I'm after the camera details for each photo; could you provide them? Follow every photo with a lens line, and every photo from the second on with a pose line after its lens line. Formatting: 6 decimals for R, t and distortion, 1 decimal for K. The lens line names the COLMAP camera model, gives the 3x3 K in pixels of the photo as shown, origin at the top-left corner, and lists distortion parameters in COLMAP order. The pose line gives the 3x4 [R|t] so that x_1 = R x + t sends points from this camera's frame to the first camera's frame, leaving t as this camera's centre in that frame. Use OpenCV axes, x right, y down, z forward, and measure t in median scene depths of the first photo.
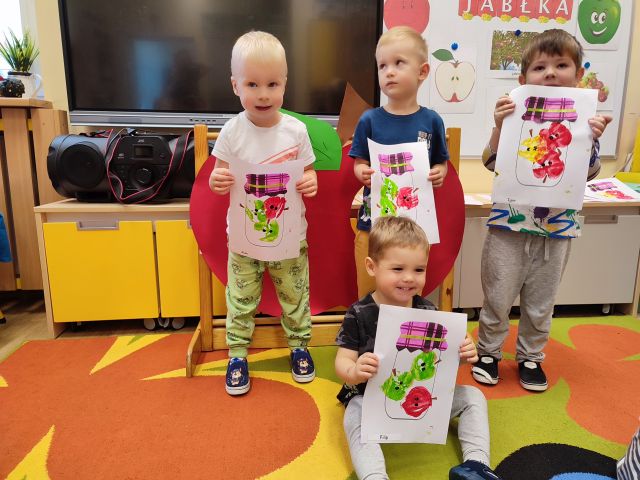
lens RADIAL K [[459.8, 0, 318.5], [0, 459.8, 243.4], [0, 0, 1]] dist [0.015417, -0.027092]
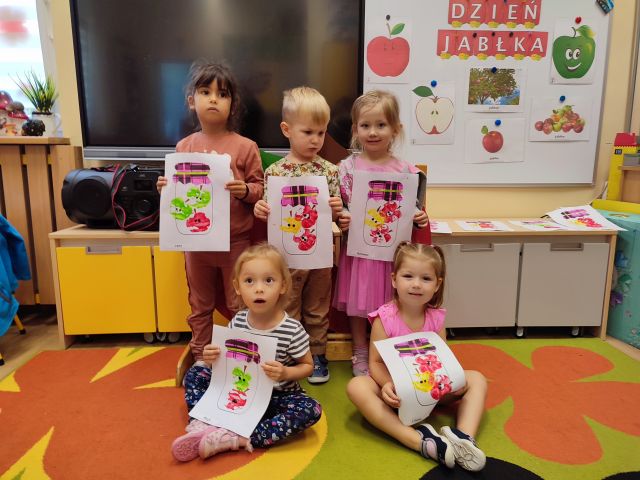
lens RADIAL K [[459.8, 0, 322.7], [0, 459.8, 241.9], [0, 0, 1]] dist [0.015417, -0.027092]
pose [[0.998360, 0.008653, -0.056598, 0.112372], [-0.009652, 0.999802, -0.017386, -0.040271], [0.056436, 0.017903, 0.998246, -0.092876]]
